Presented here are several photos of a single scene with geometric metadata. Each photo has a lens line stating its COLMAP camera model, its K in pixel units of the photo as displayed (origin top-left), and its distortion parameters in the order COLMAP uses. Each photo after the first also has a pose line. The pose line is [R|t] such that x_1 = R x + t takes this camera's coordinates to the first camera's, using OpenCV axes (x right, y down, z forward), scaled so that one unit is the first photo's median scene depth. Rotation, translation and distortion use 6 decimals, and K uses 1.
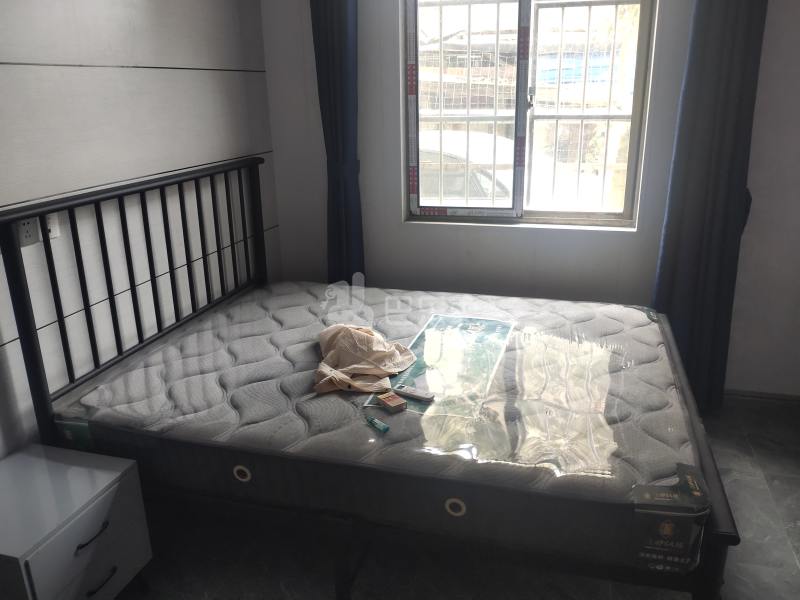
lens RADIAL K [[647.0, 0, 400.0], [0, 647.0, 300.0], [0, 0, 1]] dist [0.037887, -0.078612]
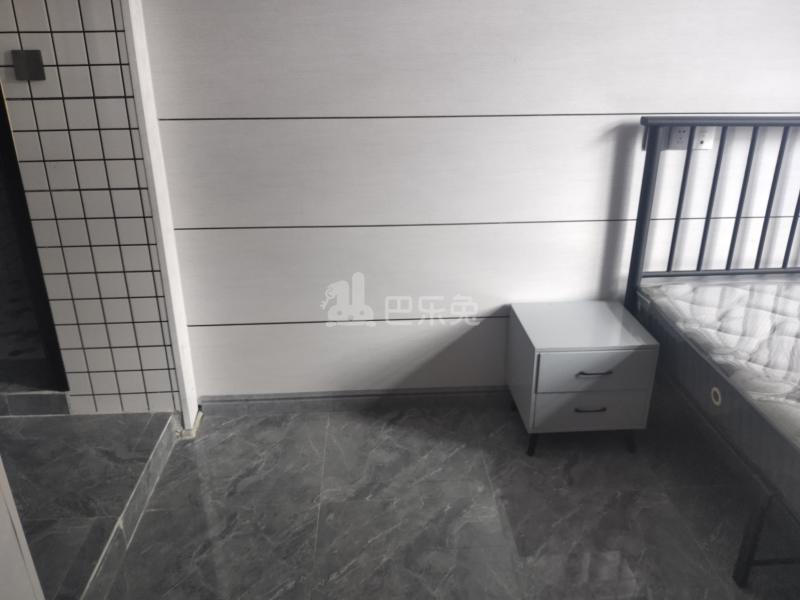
lens RADIAL K [[647.0, 0, 400.0], [0, 647.0, 300.0], [0, 0, 1]] dist [0.037887, -0.078612]
pose [[0.329695, 0.375931, -0.866012, 0.405958], [-0.288217, 0.913588, 0.286858, -0.026645], [0.899017, 0.155024, 0.409555, 0.079025]]
